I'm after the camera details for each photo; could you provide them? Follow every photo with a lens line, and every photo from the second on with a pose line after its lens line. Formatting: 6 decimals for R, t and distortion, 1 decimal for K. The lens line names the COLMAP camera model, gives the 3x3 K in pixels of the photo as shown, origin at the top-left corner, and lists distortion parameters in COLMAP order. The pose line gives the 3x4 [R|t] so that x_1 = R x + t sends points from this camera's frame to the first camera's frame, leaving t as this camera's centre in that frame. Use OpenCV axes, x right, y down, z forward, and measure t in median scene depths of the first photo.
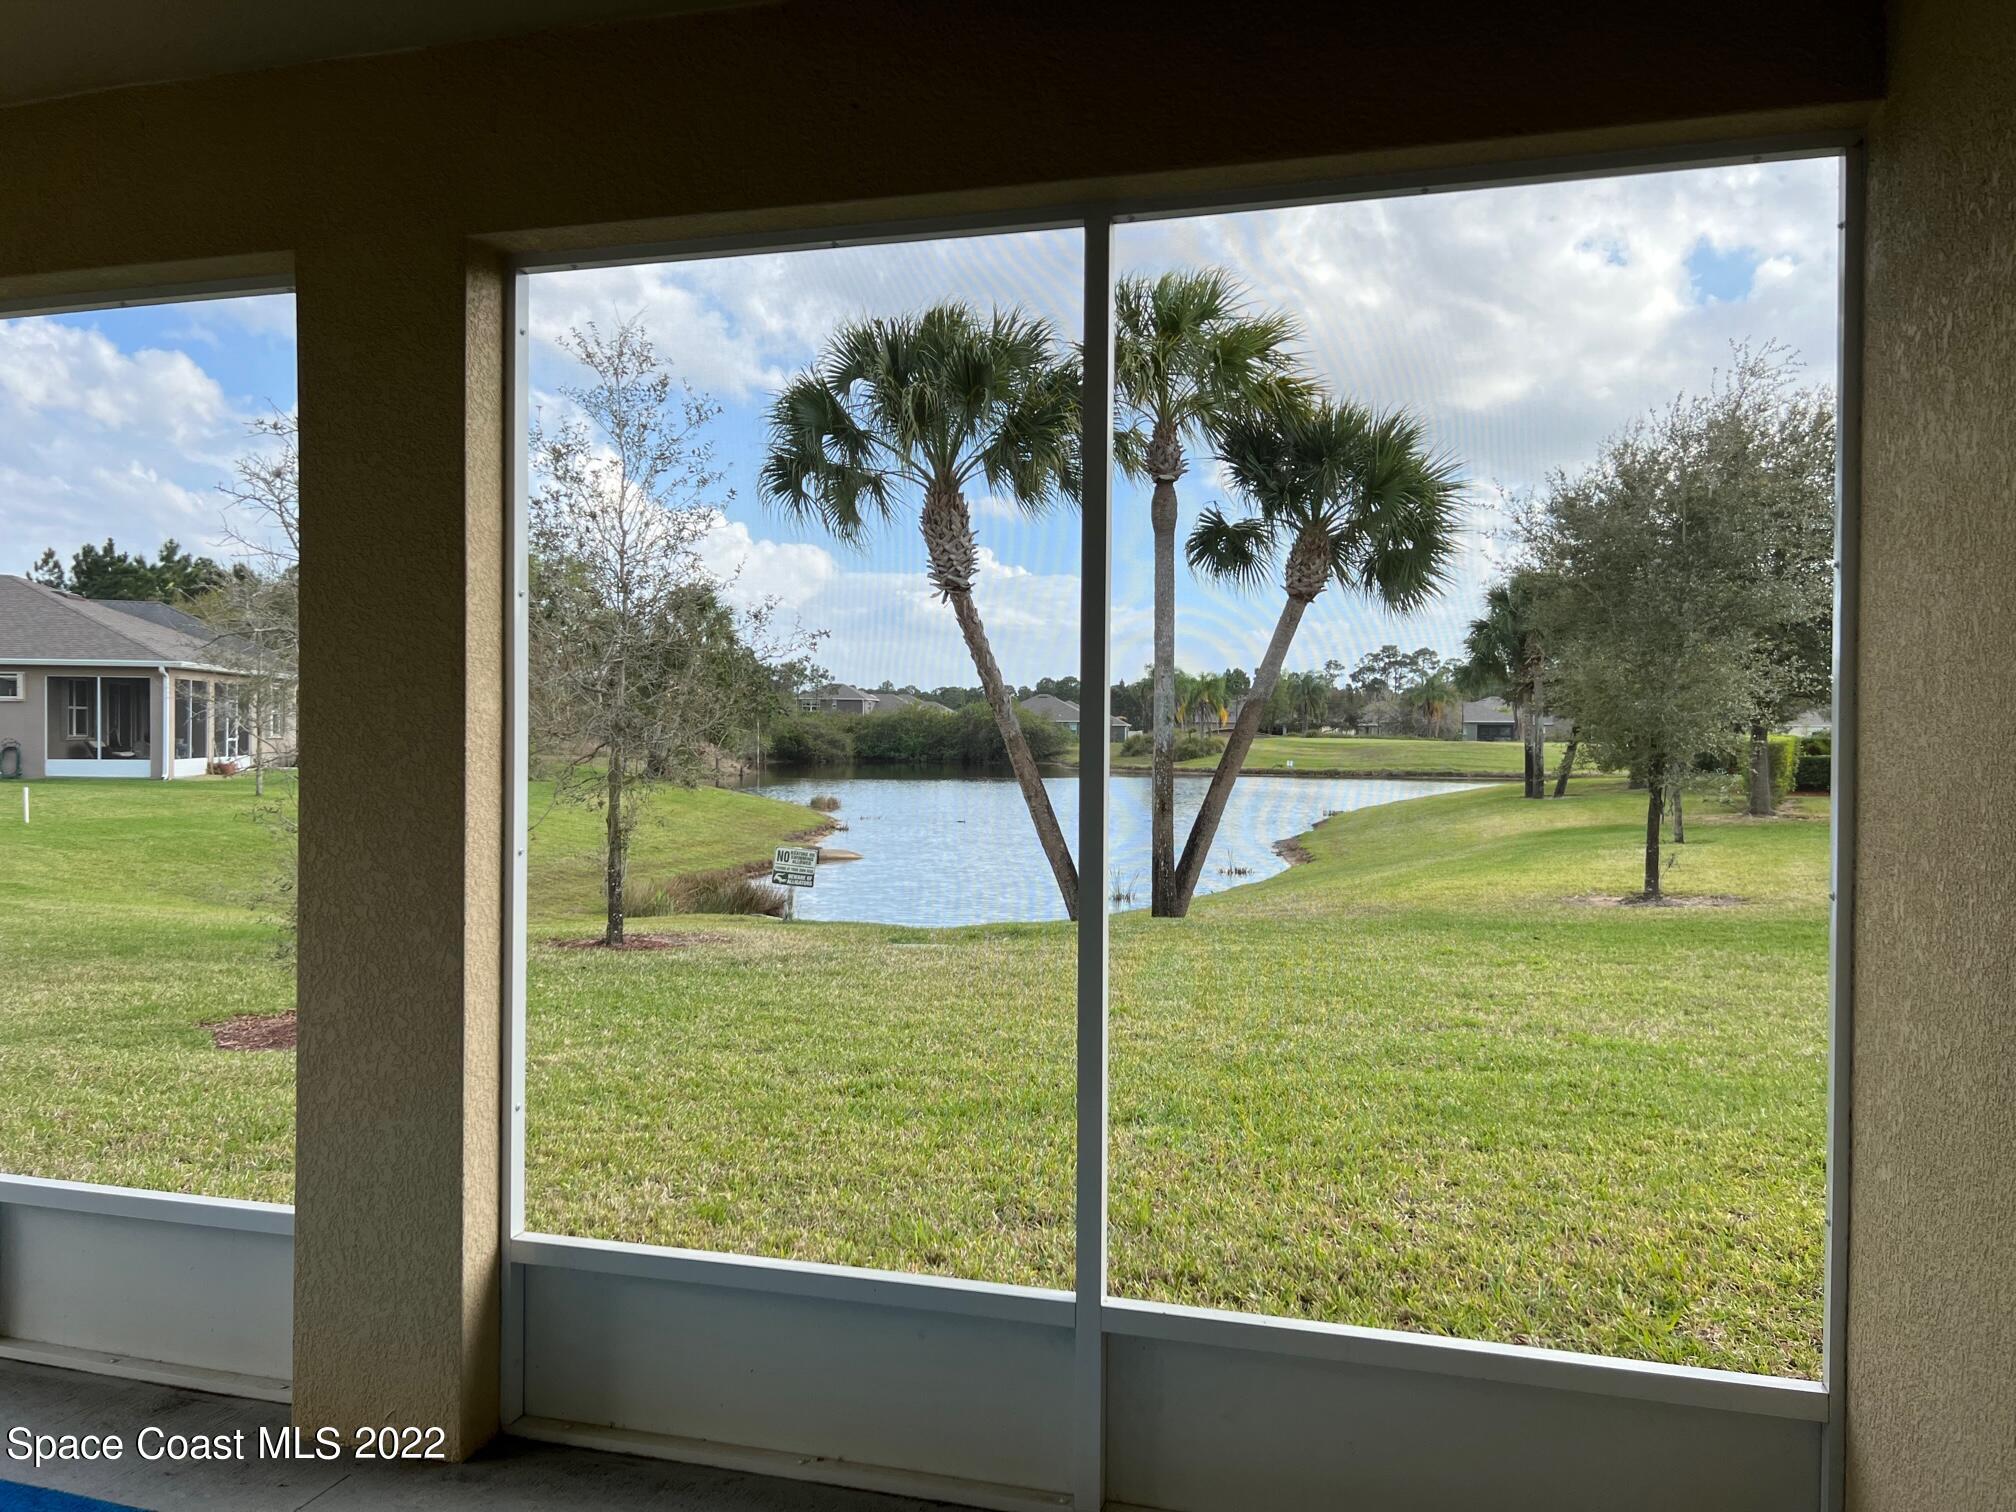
lens RADIAL K [[1520.1, 0, 989.0], [0, 1520.1, 756.4], [0, 0, 1]] dist [0.061107, -0.077699]
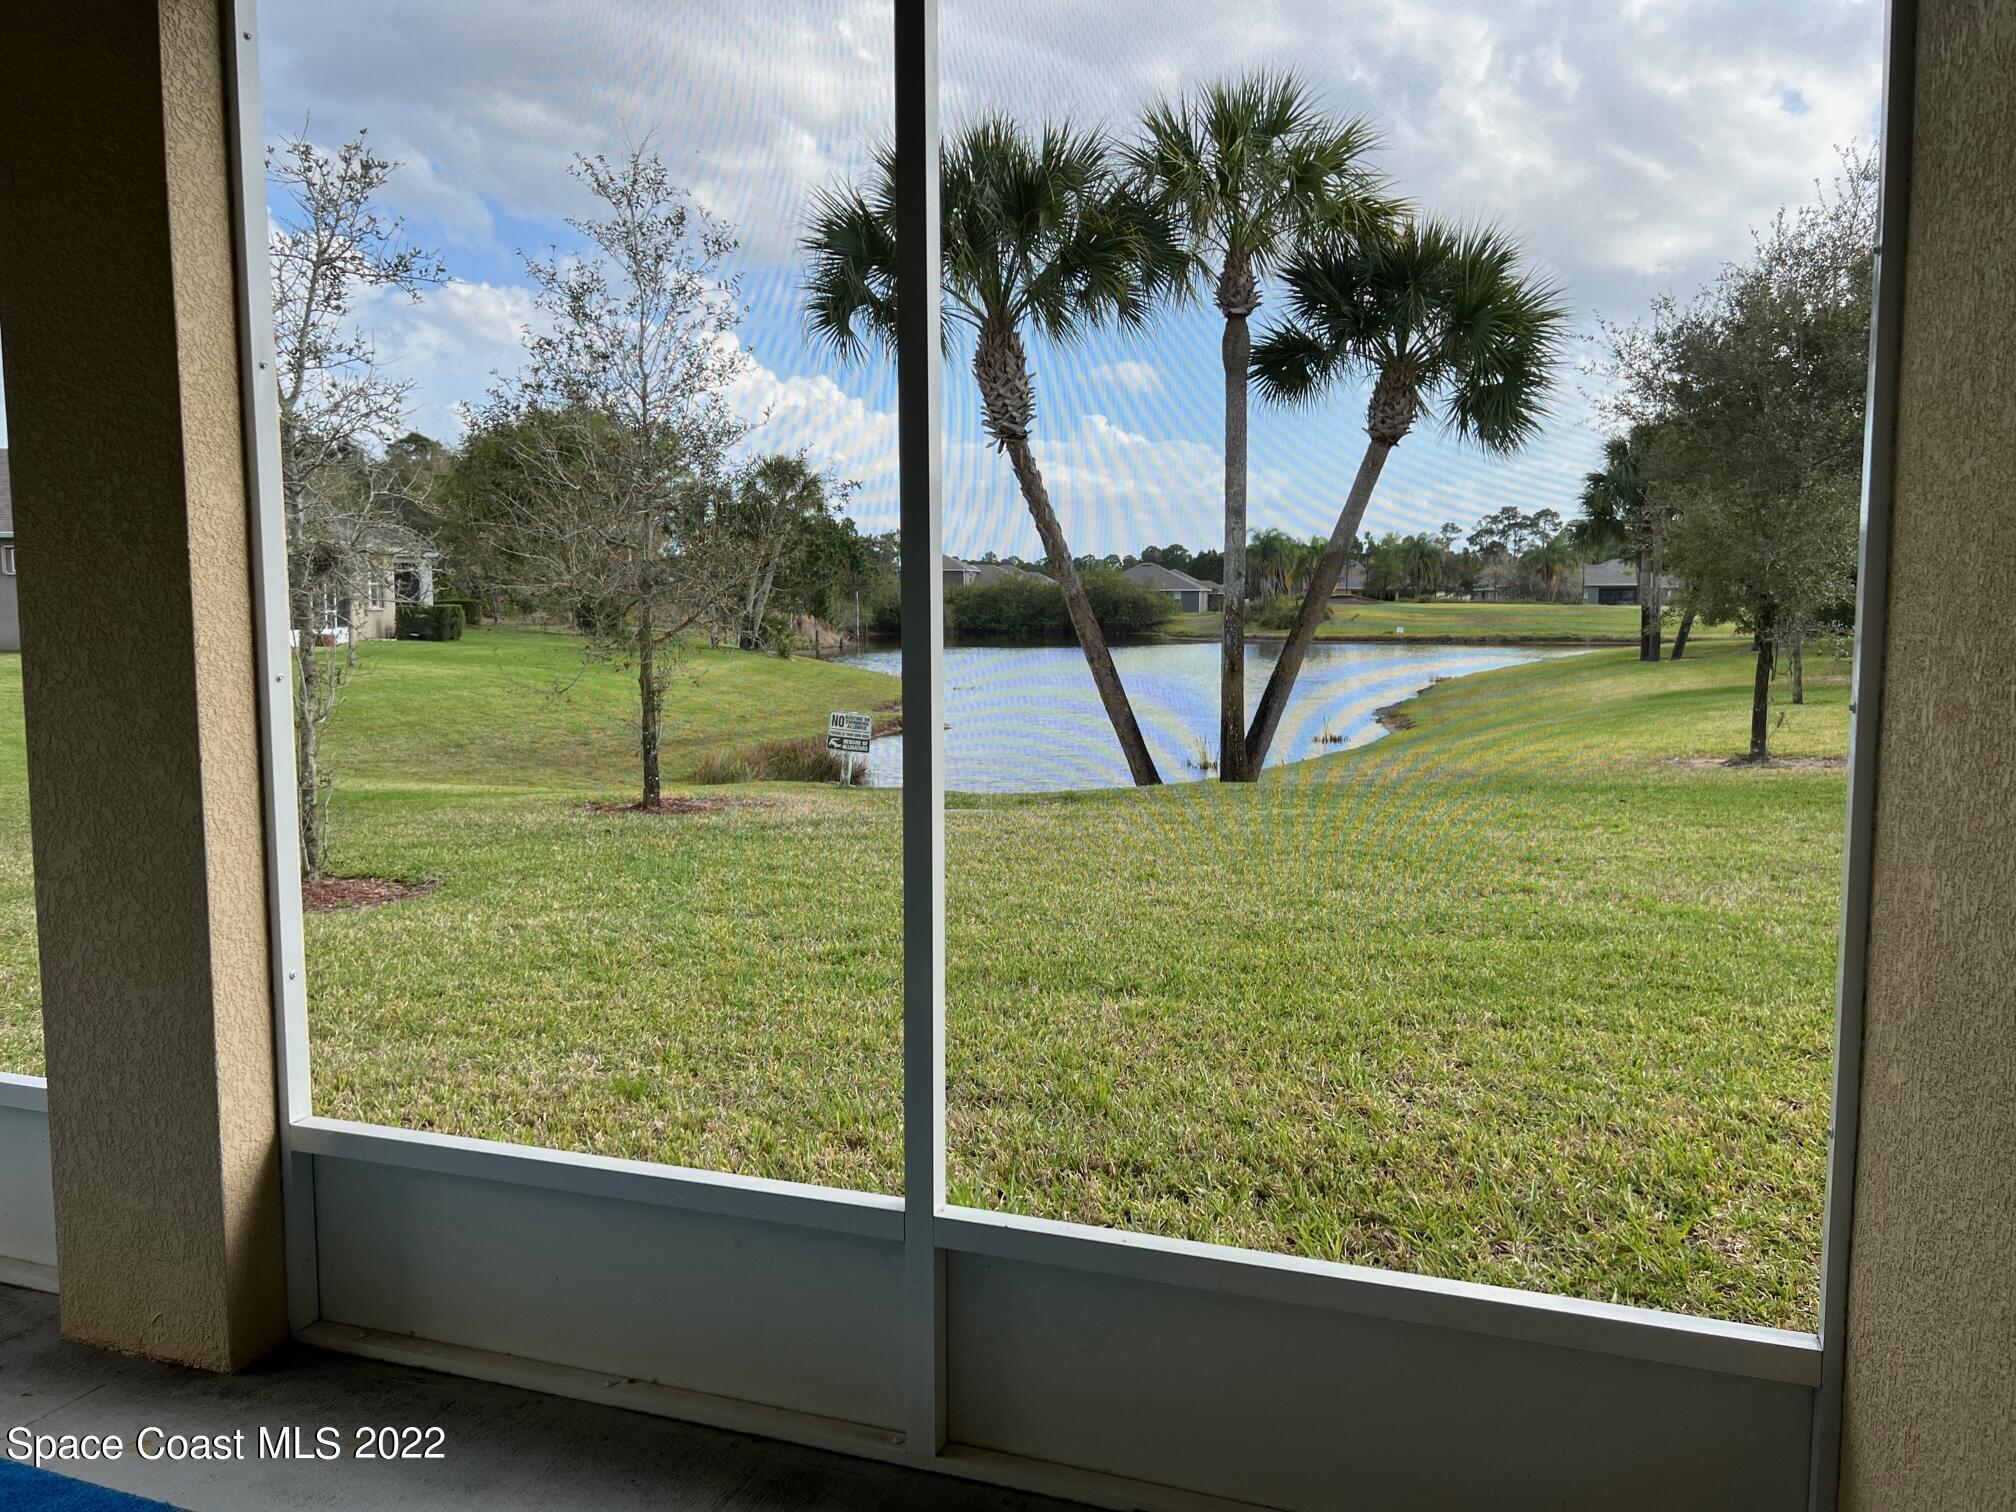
lens RADIAL K [[1520.1, 0, 999.8], [0, 1520.1, 759.3], [0, 0, 1]] dist [0.061107, -0.077699]
pose [[0.997952, -0.002824, -0.063903, 0.067658], [0.008311, 0.996281, 0.085762, 0.017981], [0.063424, -0.086118, 0.994264, 0.085204]]
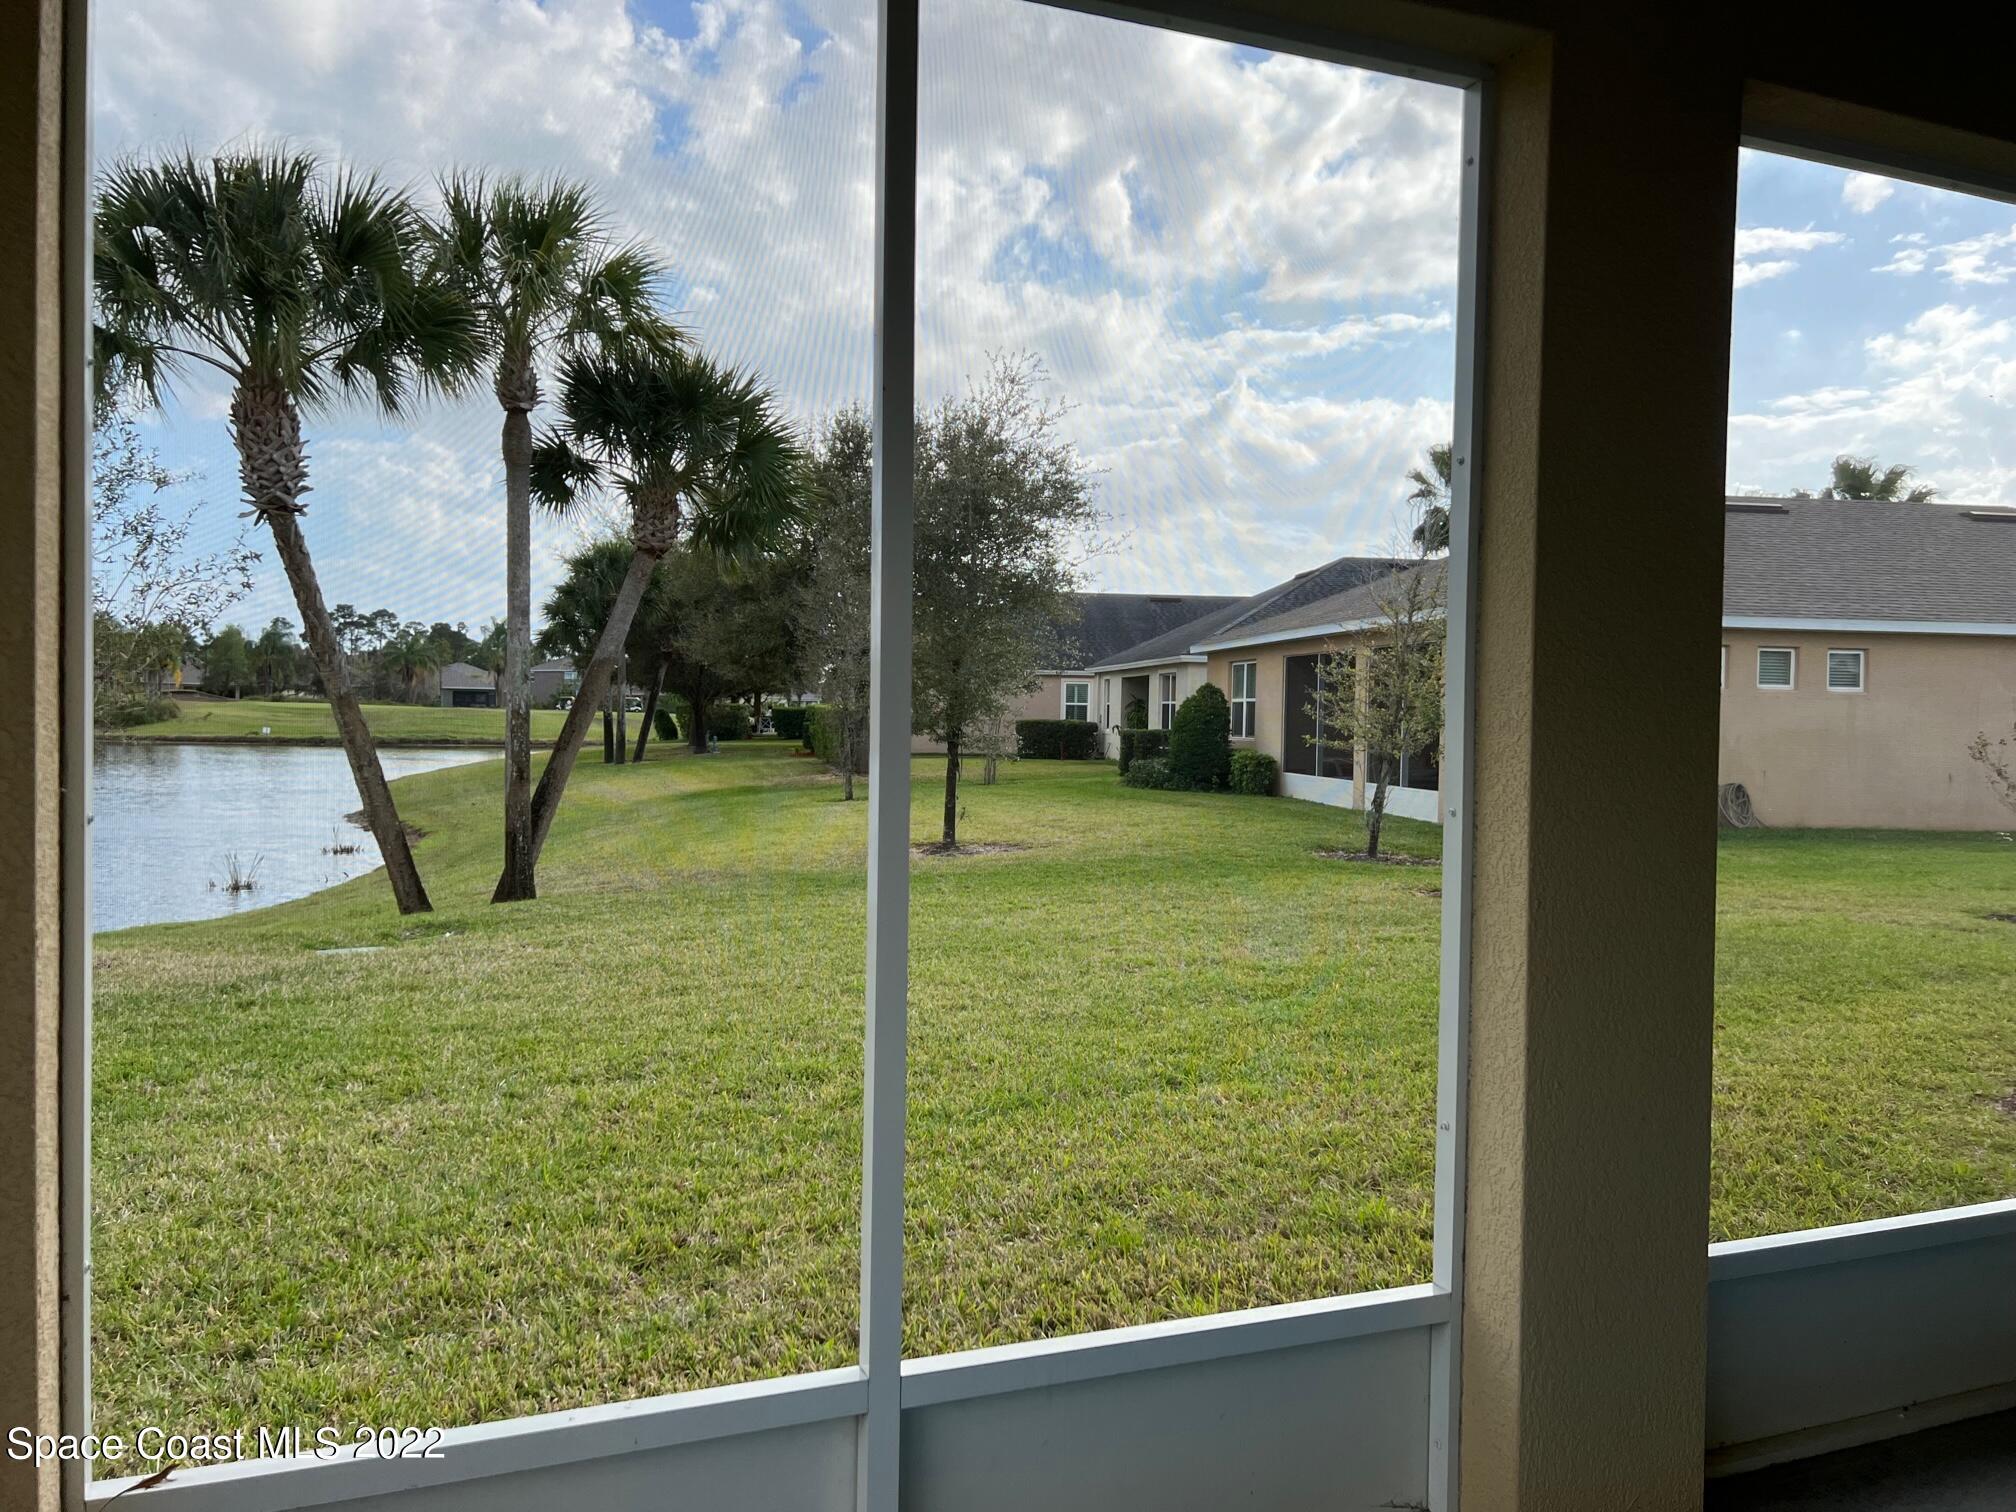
lens RADIAL K [[1520.1, 0, 1026.0], [0, 1520.1, 733.9], [0, 0, 1]] dist [0.061107, -0.077699]
pose [[0.768358, -0.002967, 0.640013, -0.528462], [-0.001209, 0.999981, 0.006087, 0.007020], [-0.640019, -0.005450, 0.768340, 0.269216]]
